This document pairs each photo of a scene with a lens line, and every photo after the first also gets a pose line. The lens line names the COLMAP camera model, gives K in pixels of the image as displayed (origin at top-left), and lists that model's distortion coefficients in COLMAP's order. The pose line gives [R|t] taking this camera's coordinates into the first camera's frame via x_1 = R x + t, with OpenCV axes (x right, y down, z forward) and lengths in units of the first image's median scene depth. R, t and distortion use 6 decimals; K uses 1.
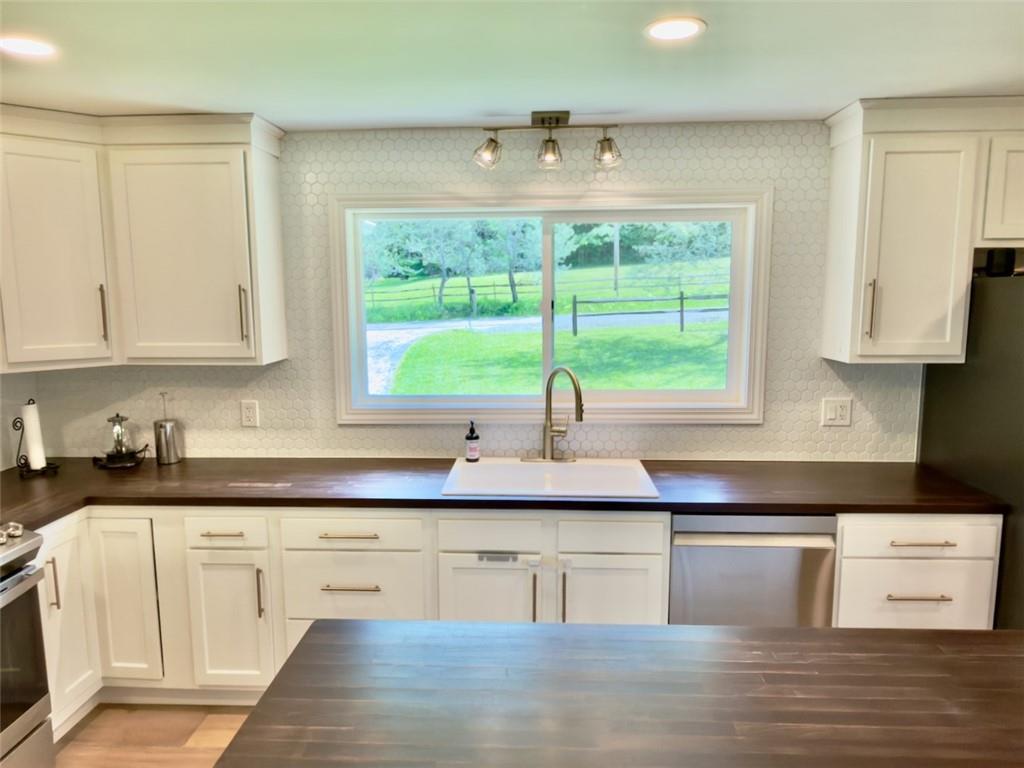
lens RADIAL K [[677.7, 0, 512.0], [0, 677.7, 384.0], [0, 0, 1]] dist [0.002714, 0.003426]
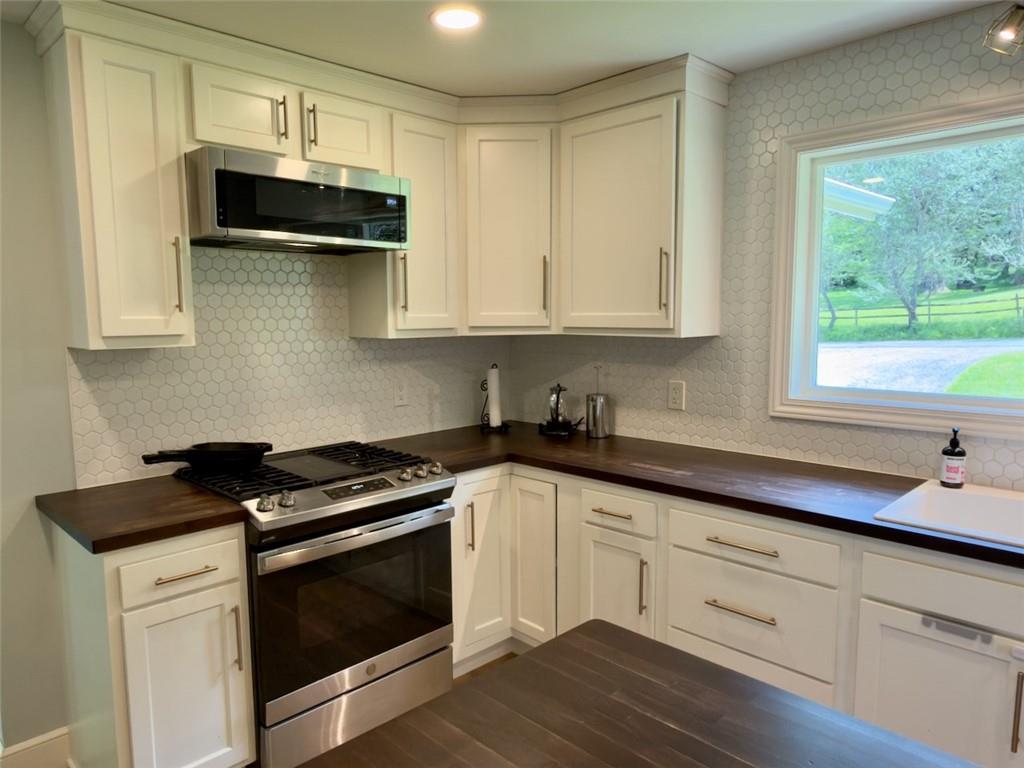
lens RADIAL K [[692.2, 0, 512.0], [0, 692.2, 384.0], [0, 0, 1]] dist [0.004190, -0.001833]
pose [[0.737765, 0.068765, -0.671547, 0.085320], [-0.083853, 0.996429, 0.009912, 0.042476], [0.669830, 0.048998, 0.740896, 0.177179]]
